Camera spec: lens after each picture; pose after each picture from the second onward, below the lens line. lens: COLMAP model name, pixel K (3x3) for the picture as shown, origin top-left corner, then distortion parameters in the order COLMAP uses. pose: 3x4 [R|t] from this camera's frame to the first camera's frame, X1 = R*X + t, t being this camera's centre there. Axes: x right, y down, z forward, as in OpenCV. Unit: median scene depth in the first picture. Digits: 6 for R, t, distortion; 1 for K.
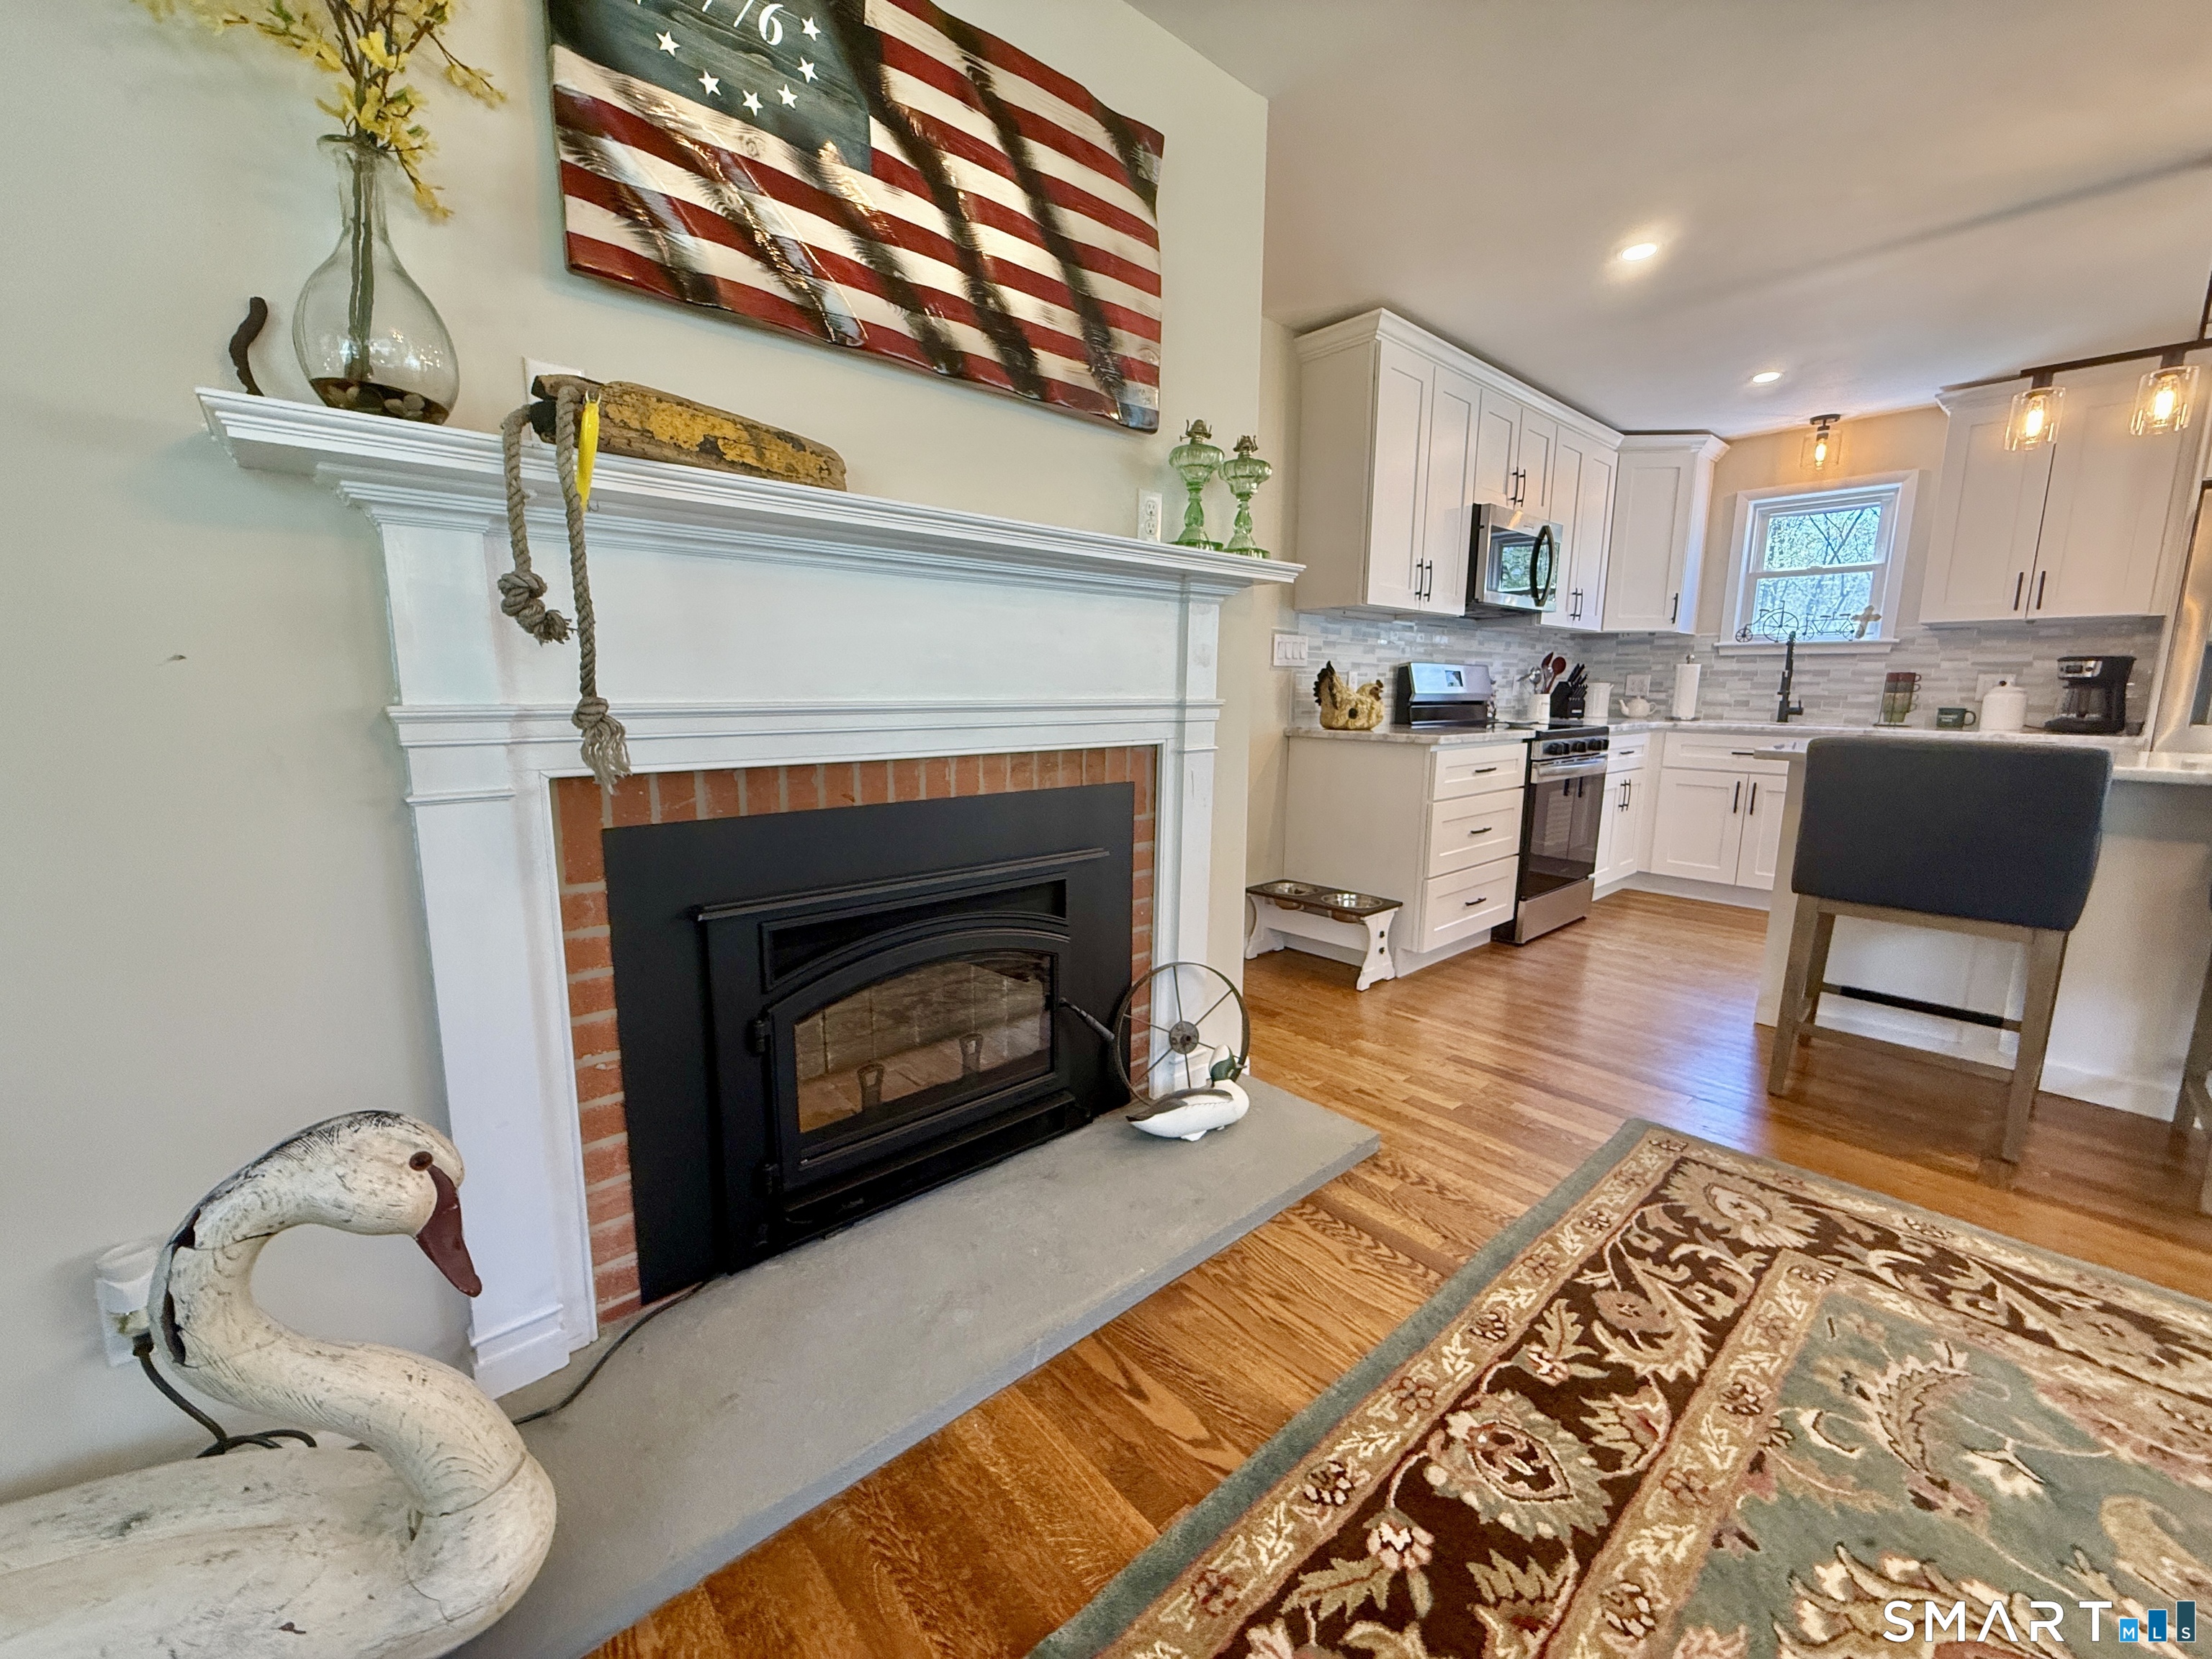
lens RADIAL K [[878.7, 0, 1108.2], [0, 878.7, 828.0], [0, 0, 1]] dist [0.000168, -0.000475]
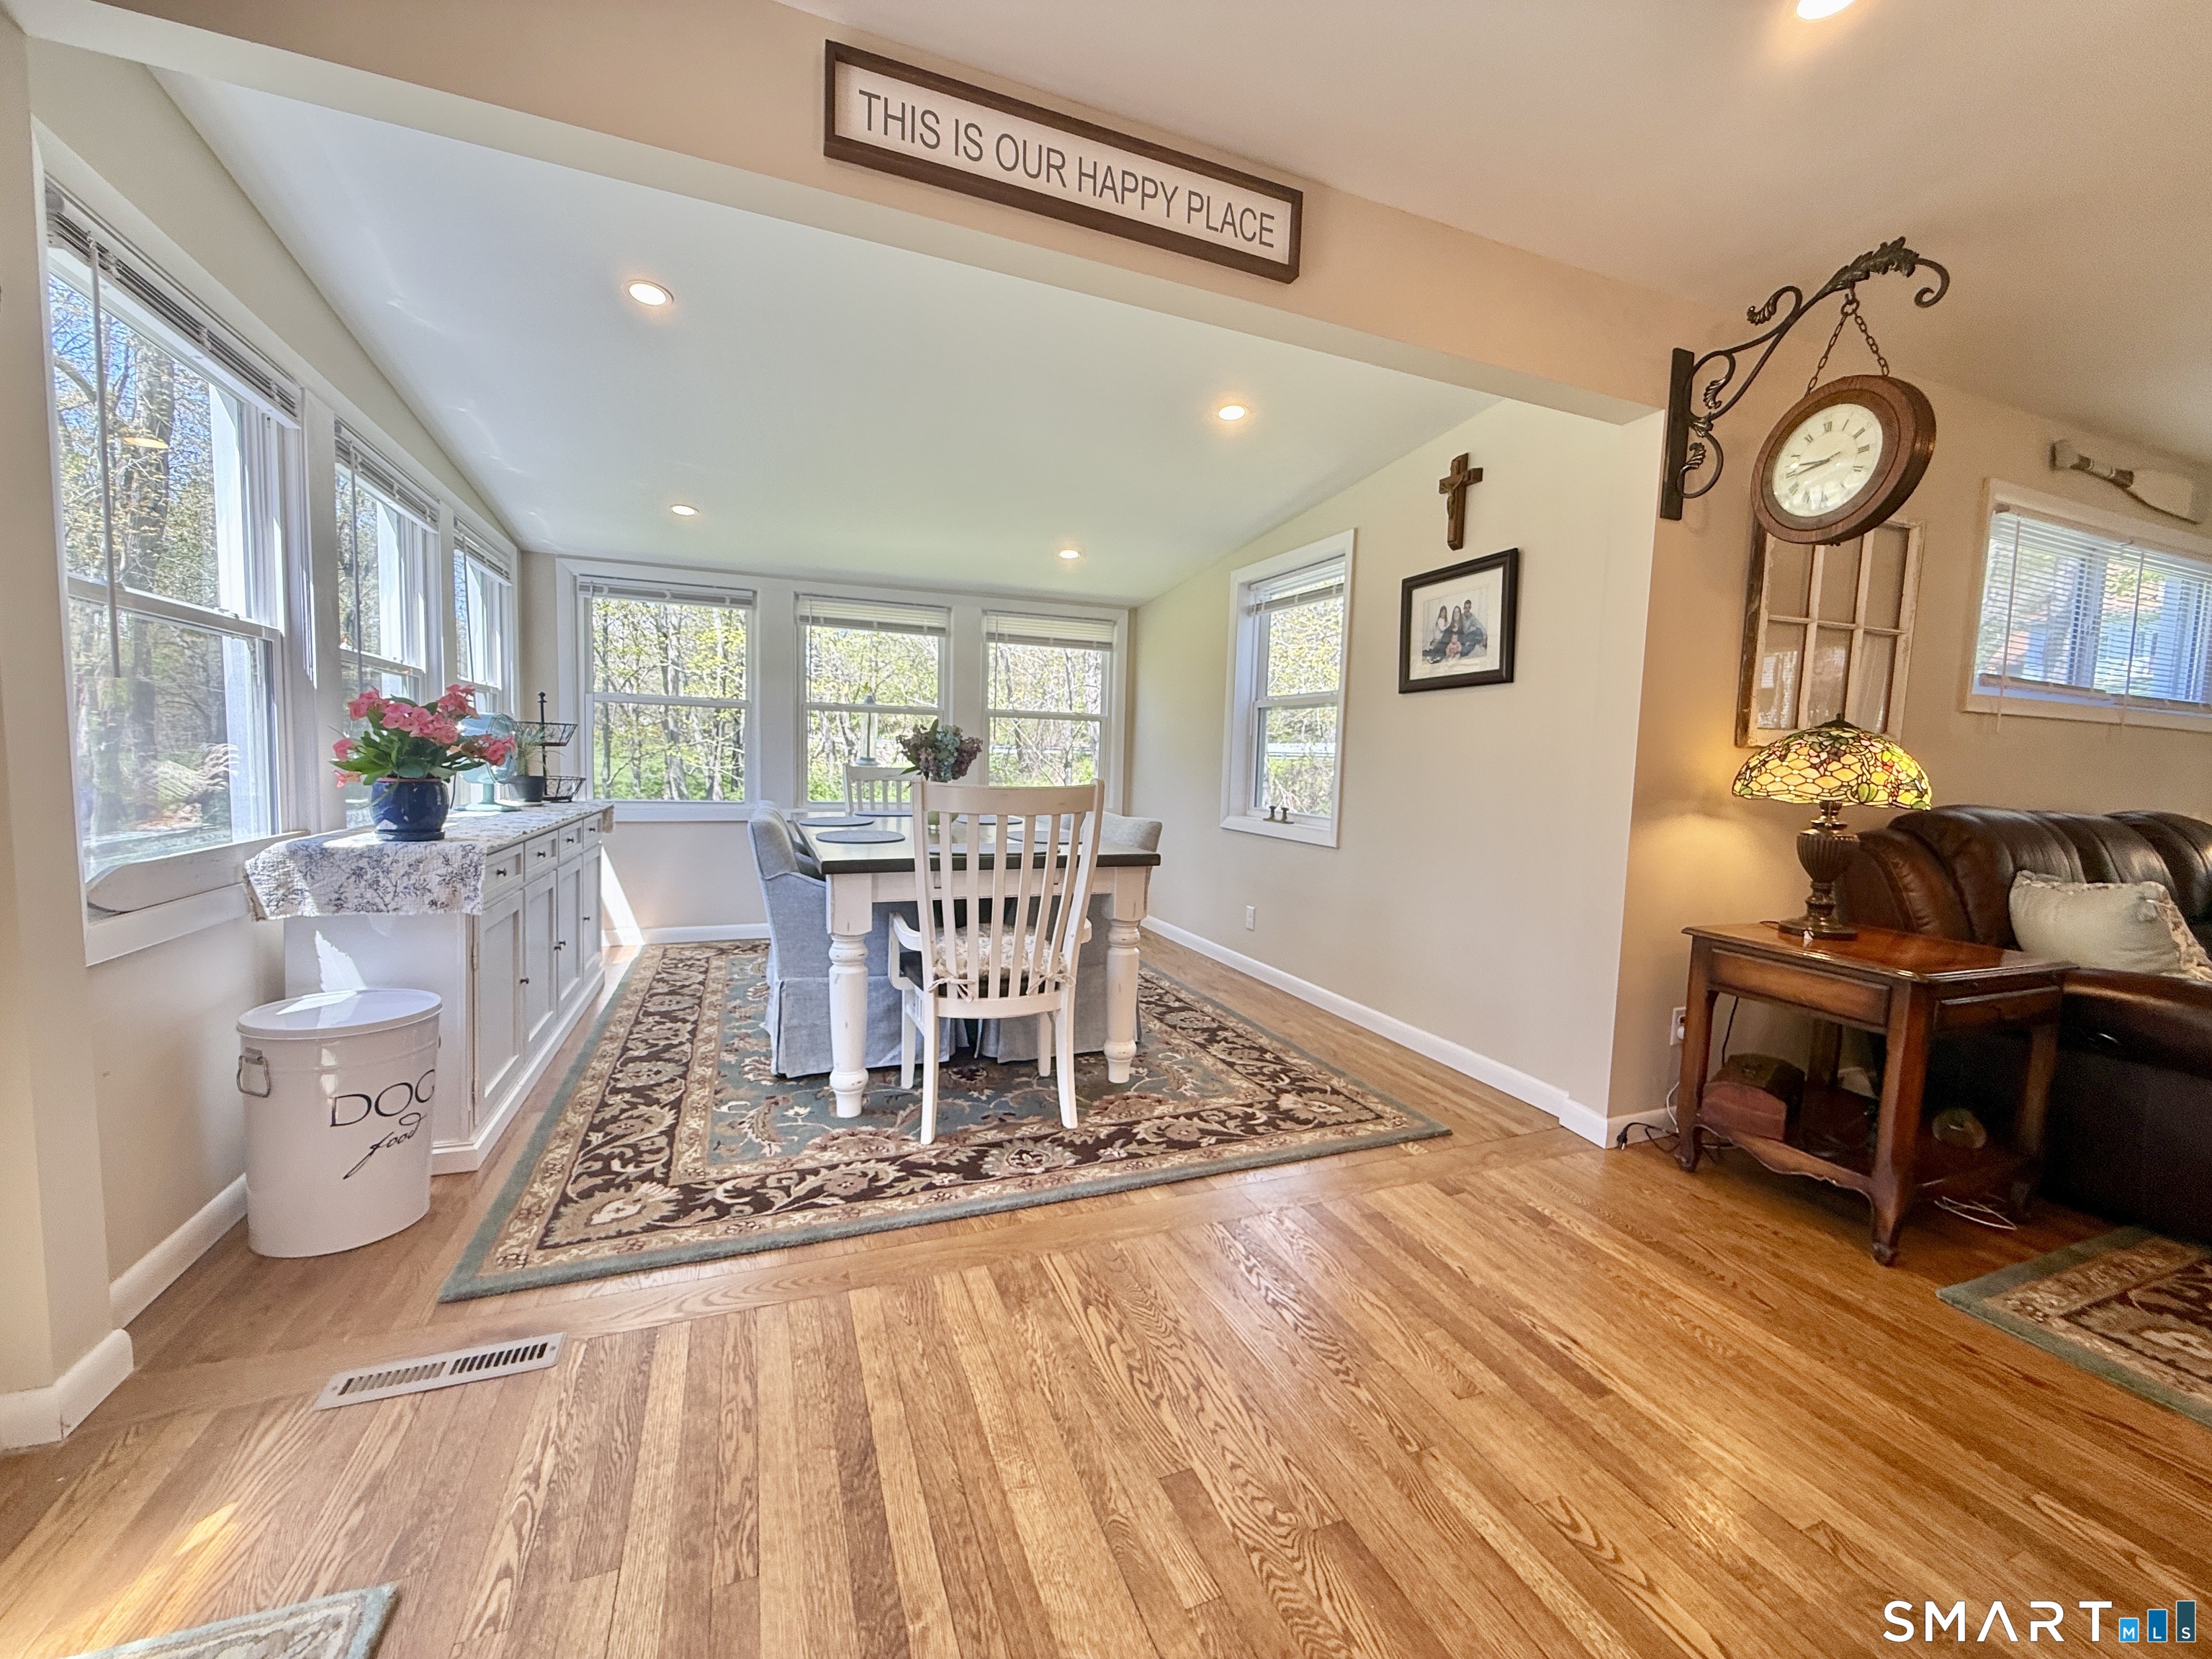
lens RADIAL K [[878.7, 0, 1101.3], [0, 878.7, 824.2], [0, 0, 1]] dist [0.000168, -0.000475]
pose [[-0.340271, 0.048530, -0.939074, 2.409916], [-0.184221, 0.975874, 0.117183, -0.168569], [0.922105, 0.212871, -0.323121, 1.107108]]
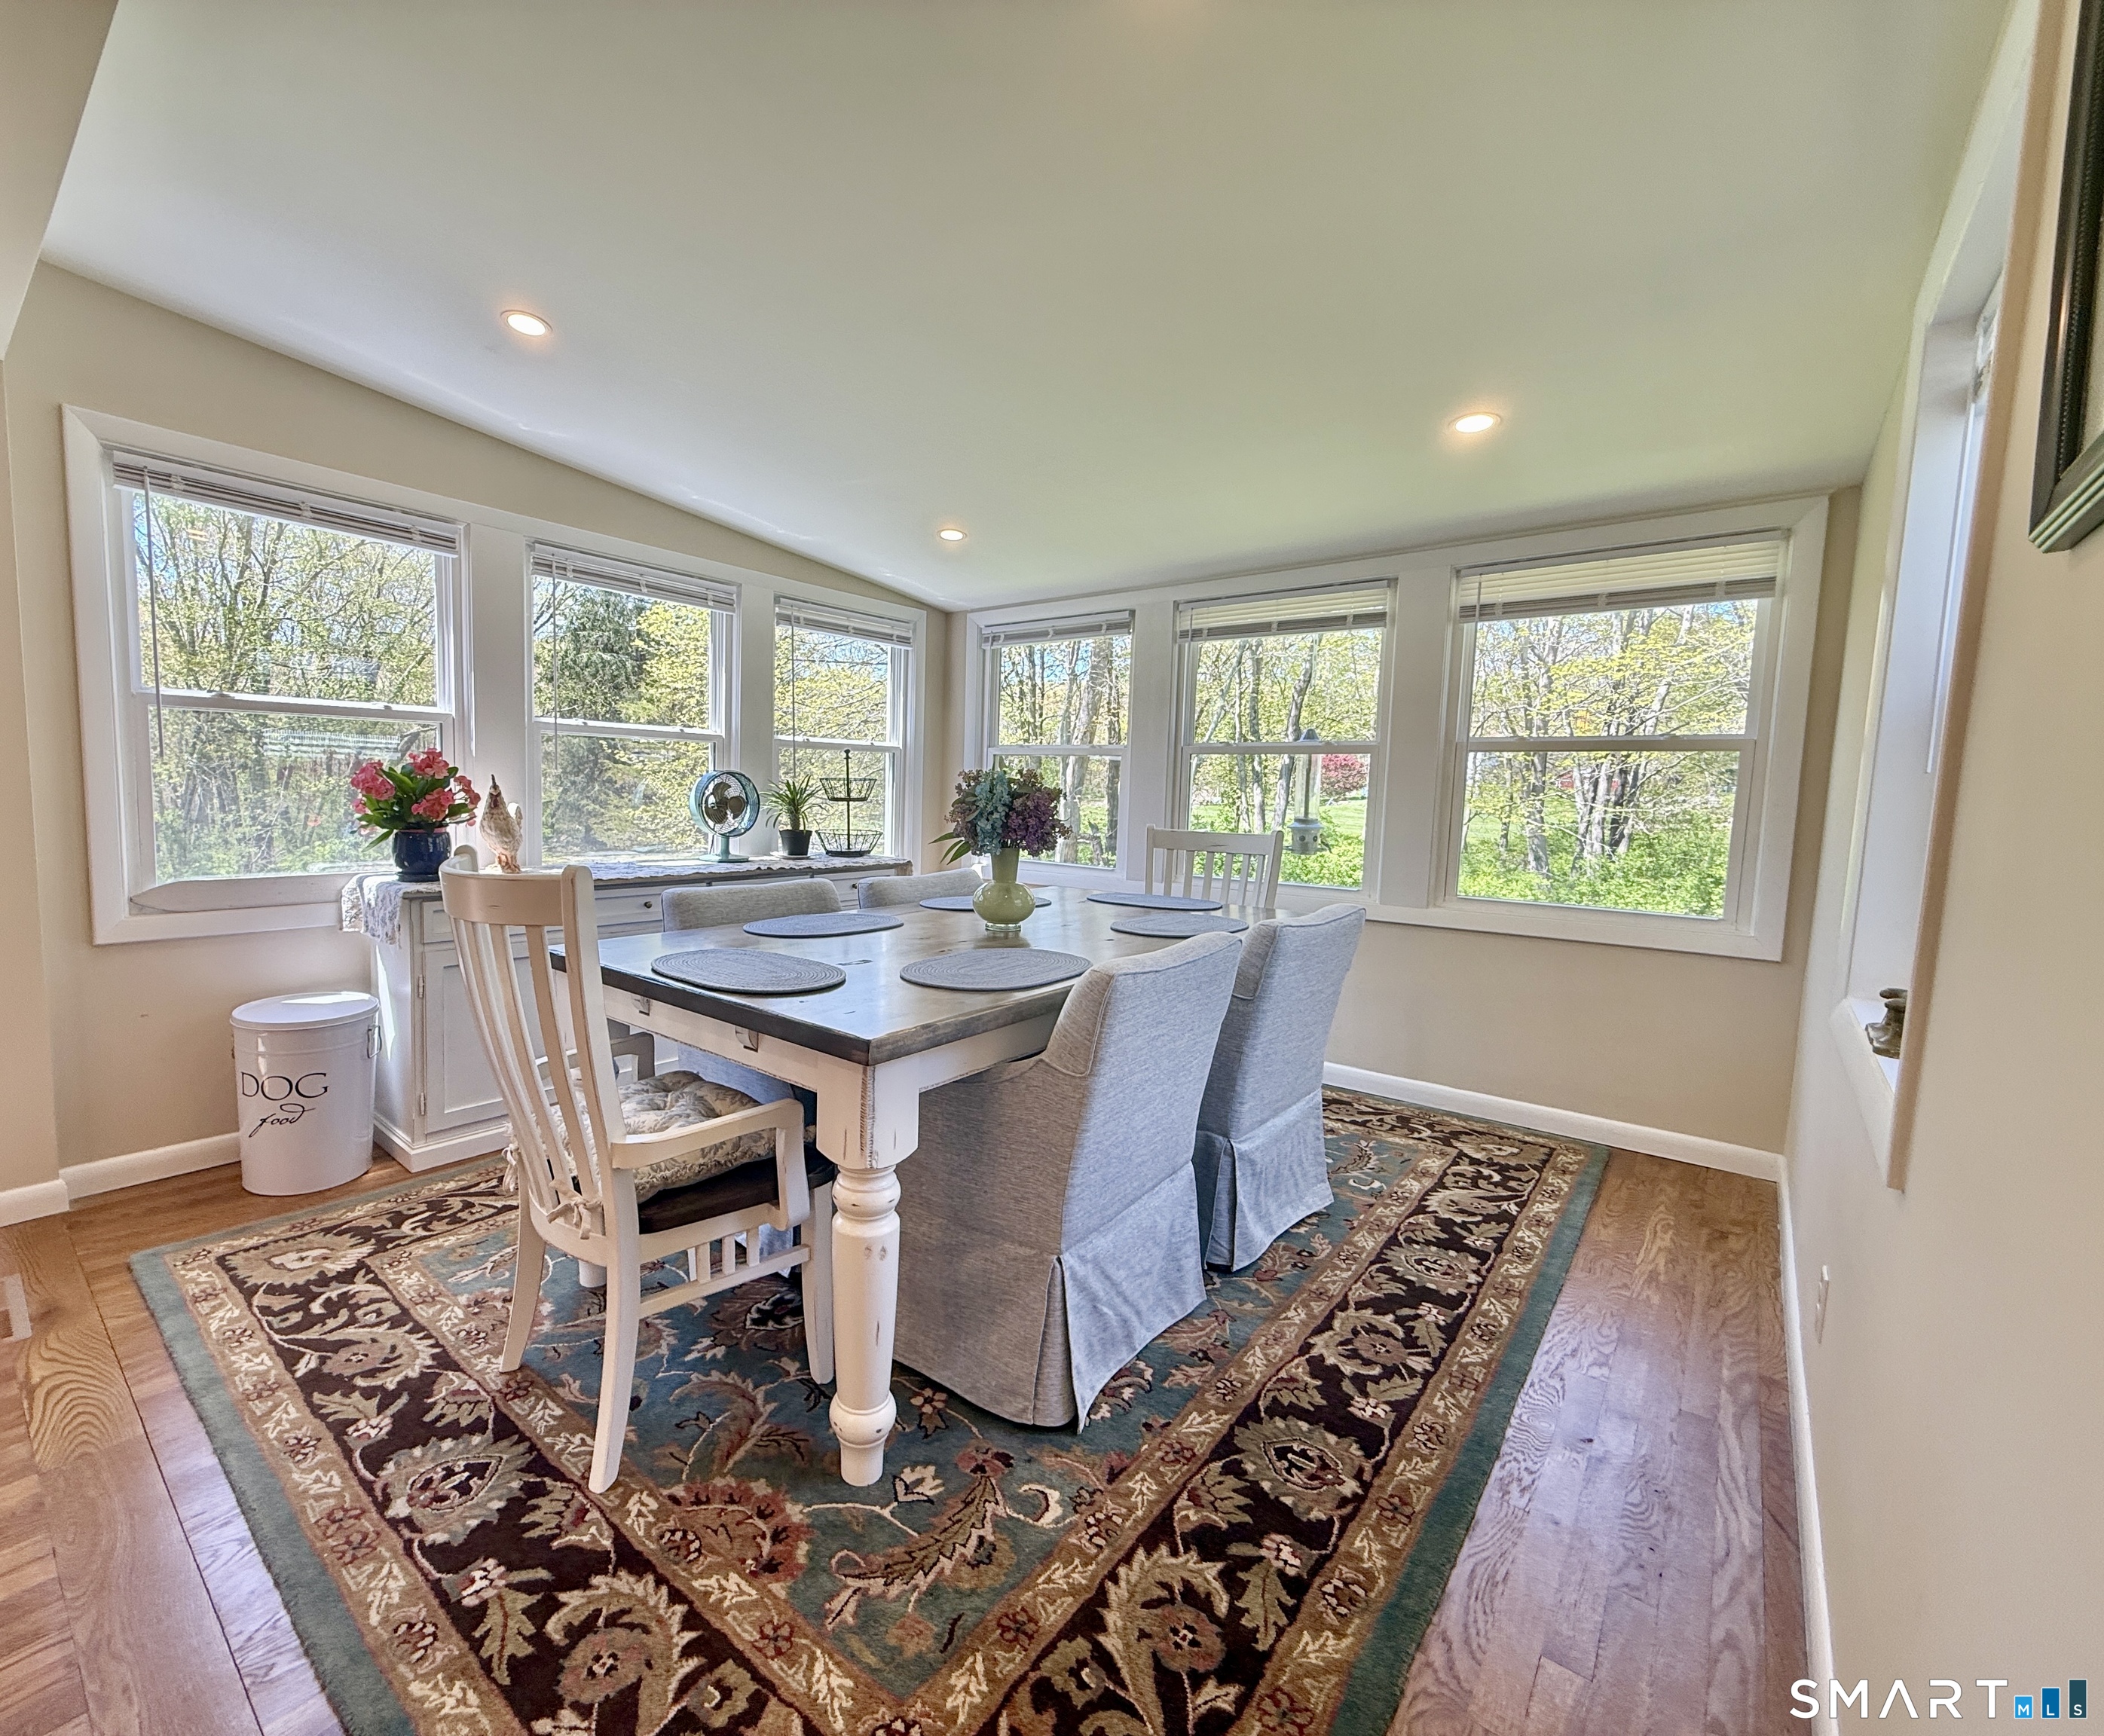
lens RADIAL K [[919.0, 0, 953.7], [0, 919.0, 865.1], [0, 0, 1]] dist [0.000961, -0.000606]
pose [[-0.991360, -0.025788, -0.128605, 0.821348], [-0.057357, 0.967000, 0.248237, -0.290559], [0.117960, 0.253468, -0.960125, 1.418857]]
